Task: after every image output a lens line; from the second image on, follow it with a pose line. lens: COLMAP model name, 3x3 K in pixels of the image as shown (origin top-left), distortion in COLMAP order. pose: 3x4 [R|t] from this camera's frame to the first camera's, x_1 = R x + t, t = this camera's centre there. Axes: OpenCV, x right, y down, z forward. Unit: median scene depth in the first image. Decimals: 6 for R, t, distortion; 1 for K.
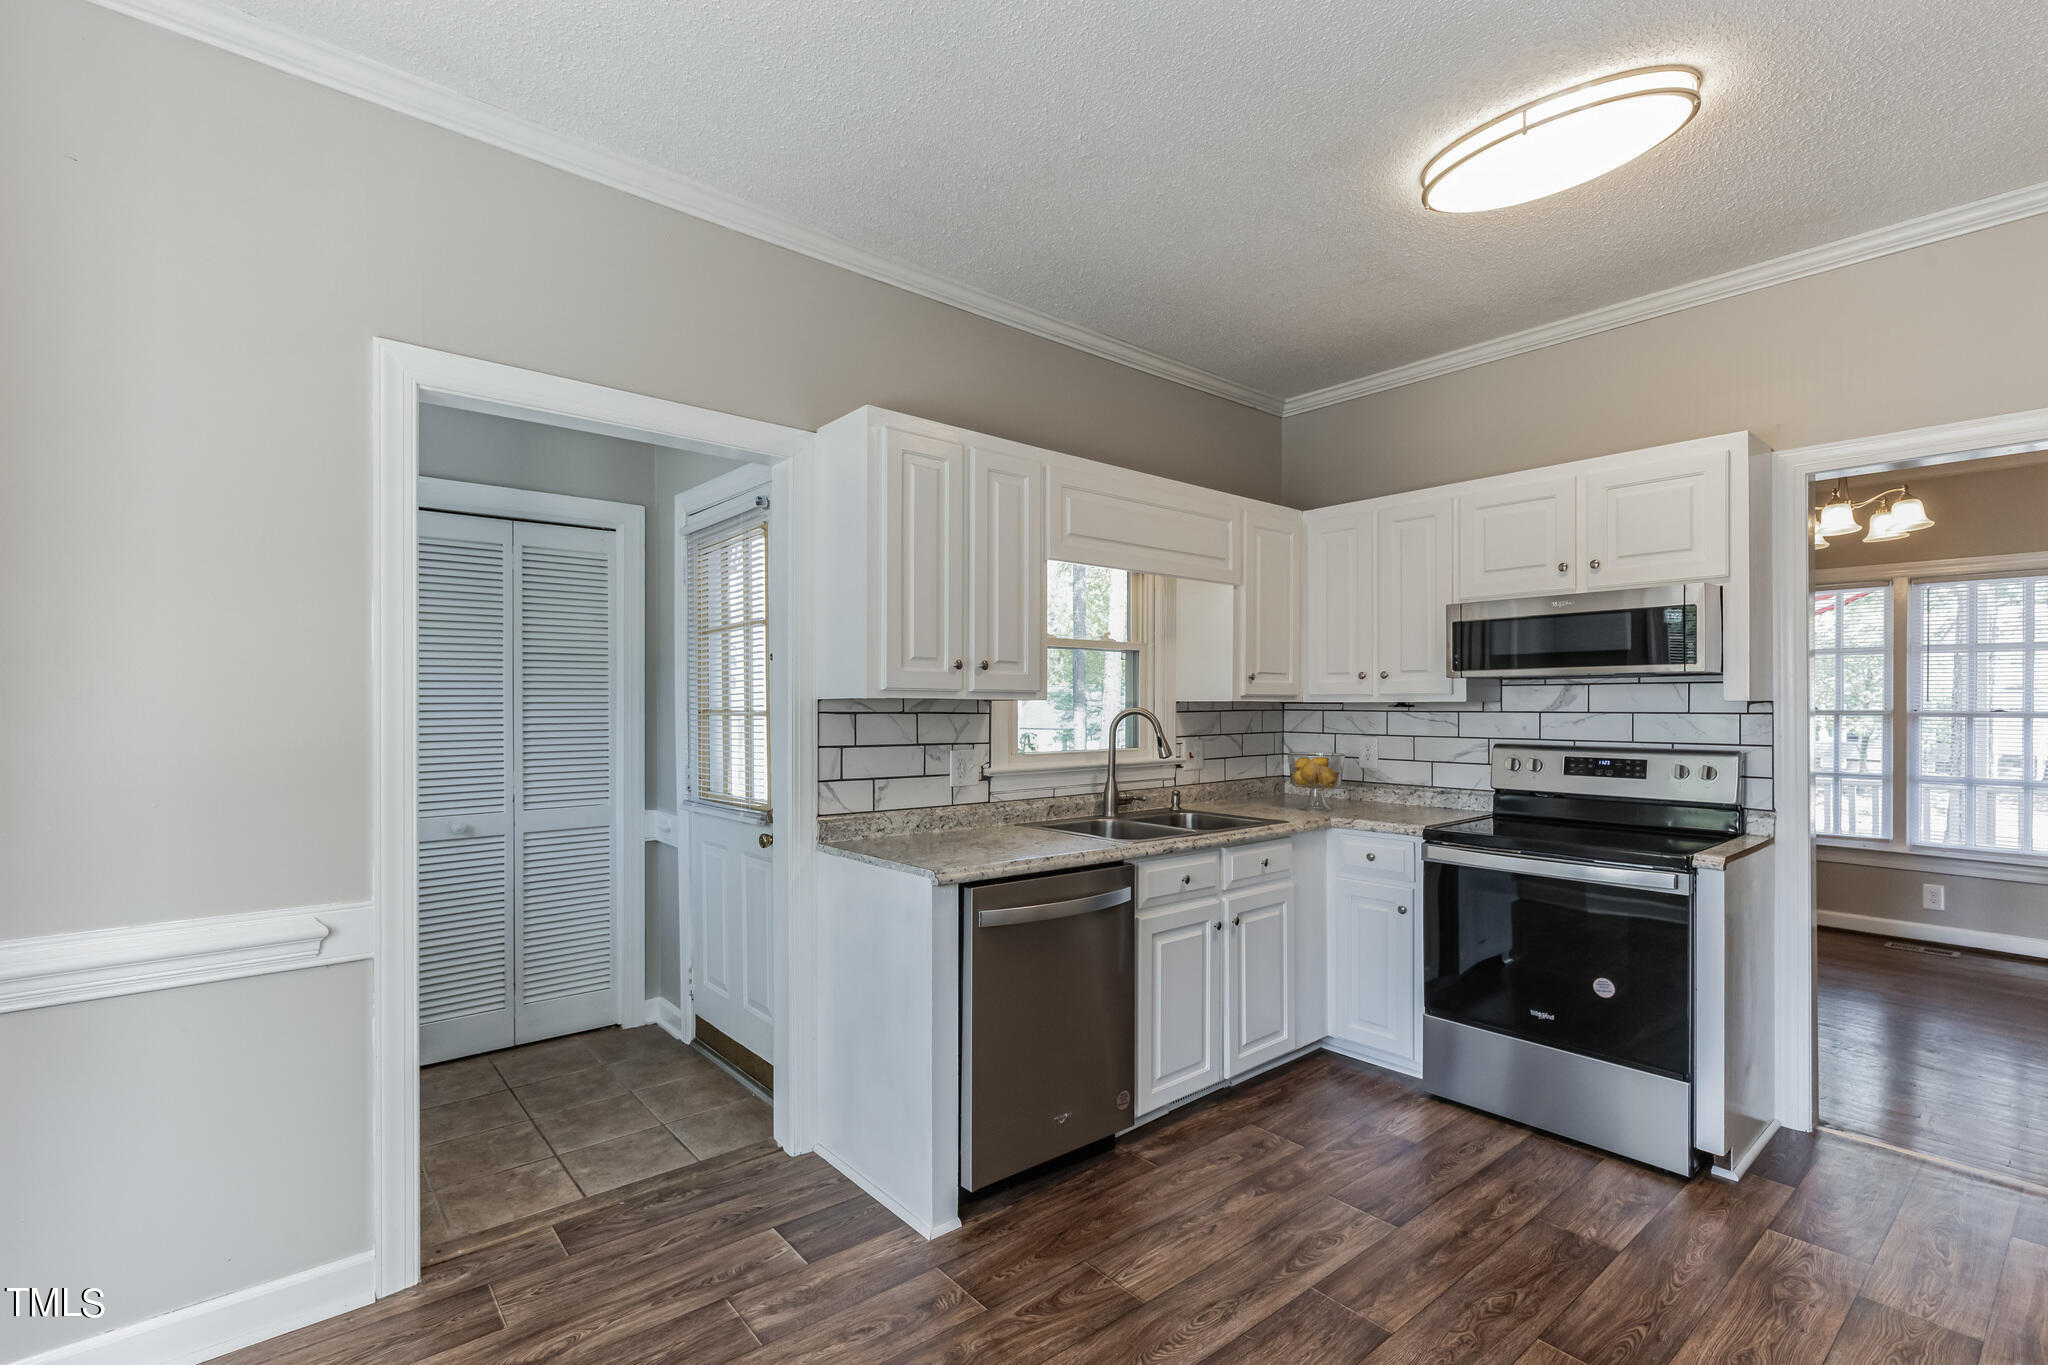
lens RADIAL K [[931.6, 0, 1016.9], [0, 931.6, 697.1], [0, 0, 1]] dist [0.002609, 0.000171]
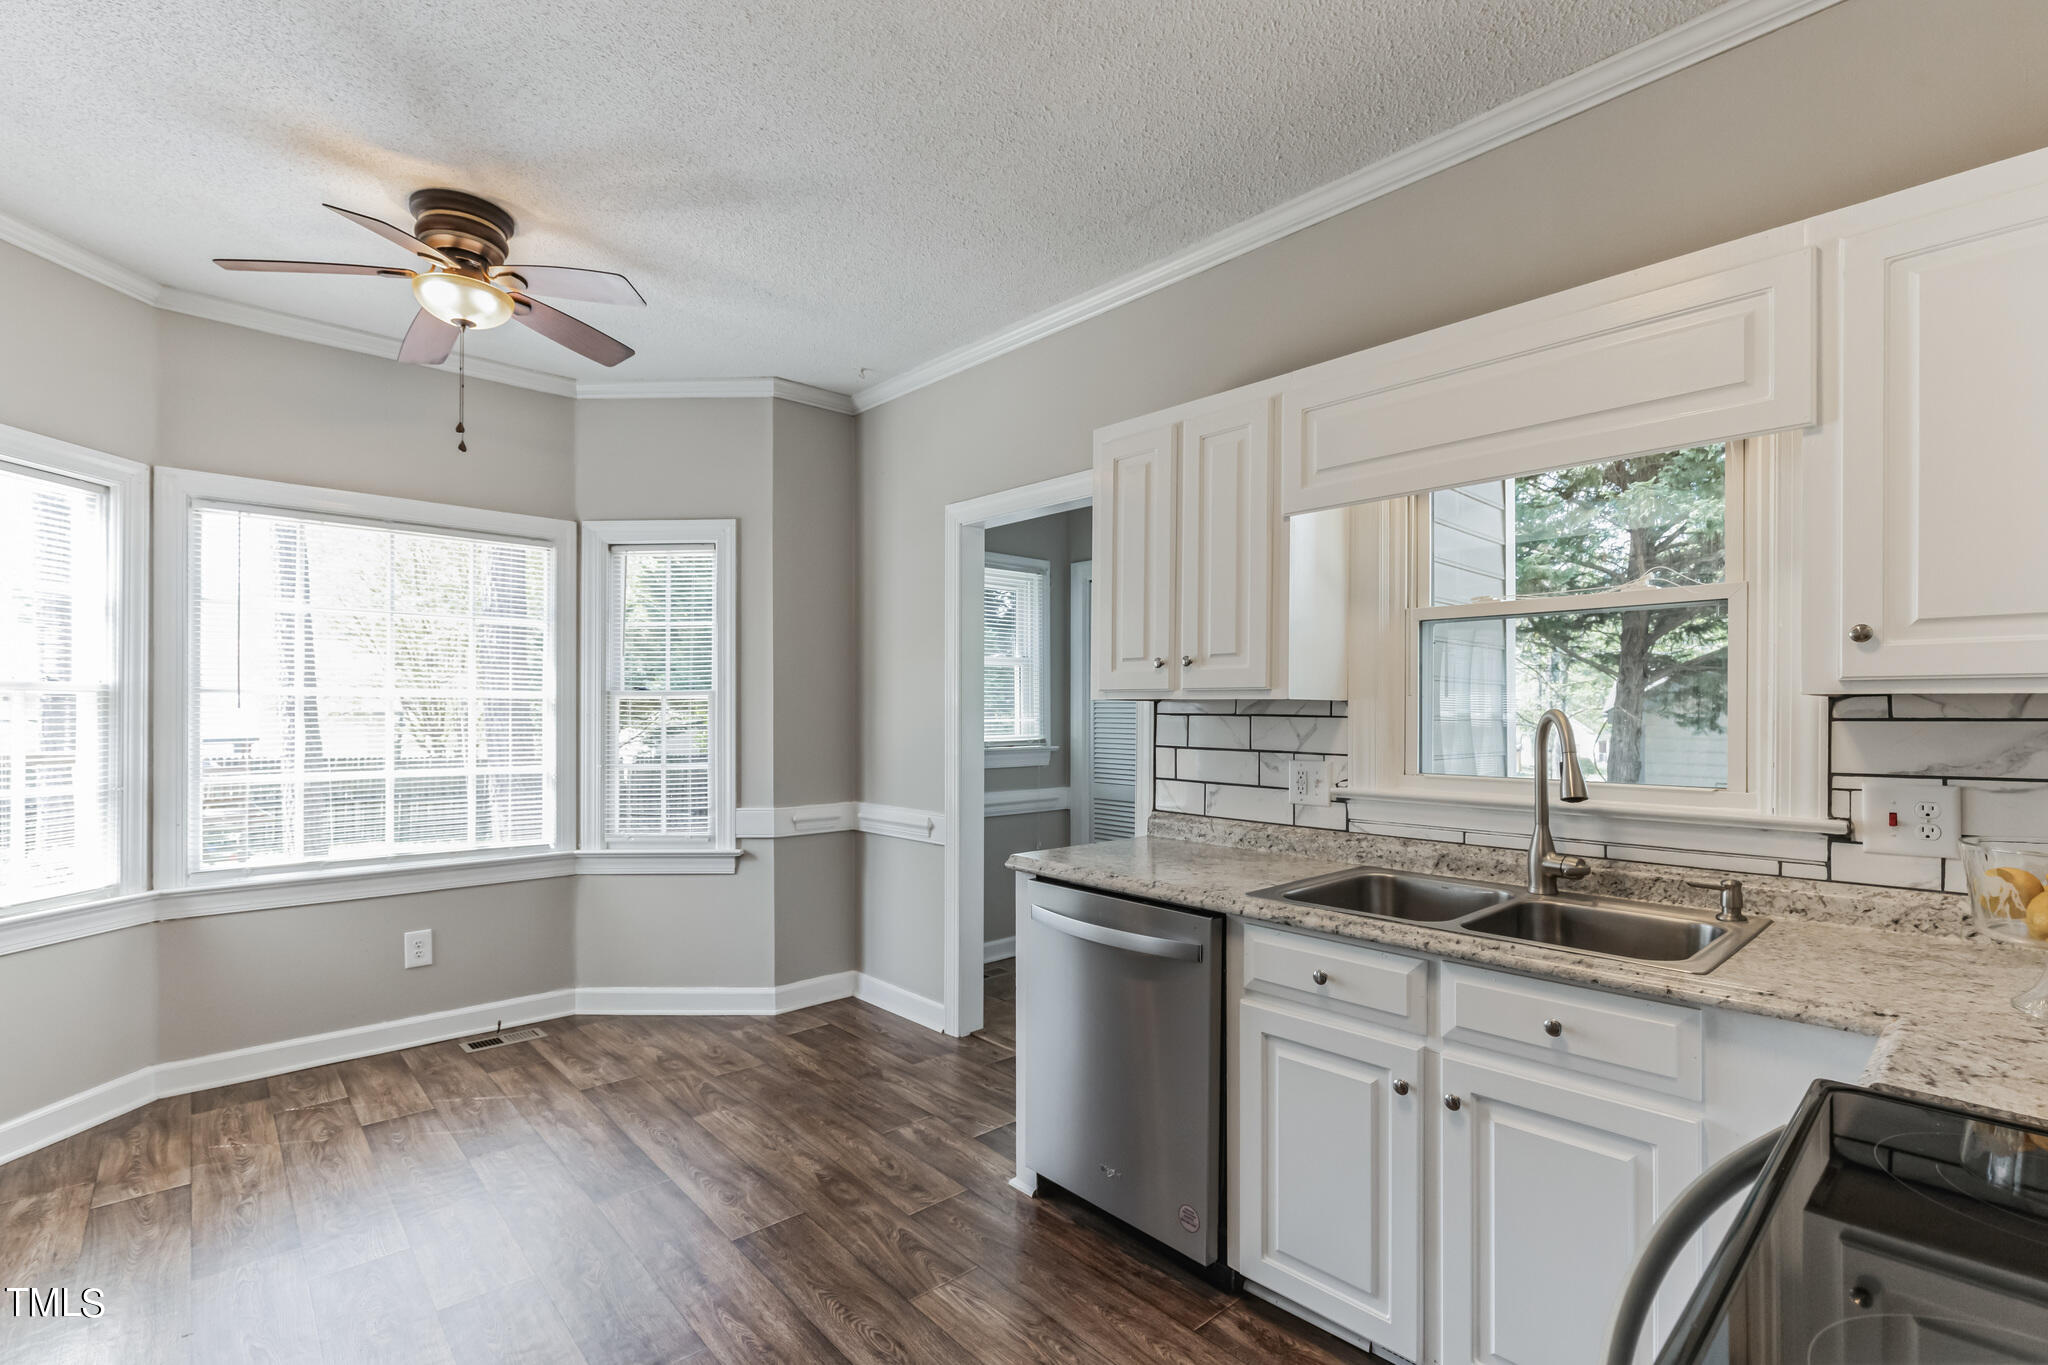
lens RADIAL K [[931.6, 0, 1010.9], [0, 931.6, 694.3], [0, 0, 1]] dist [0.002609, 0.000171]
pose [[0.034469, -0.015249, -0.999289, 0.826460], [0.009973, 0.999839, -0.014913, 0.008134], [0.999356, -0.009452, 0.034616, 0.772783]]
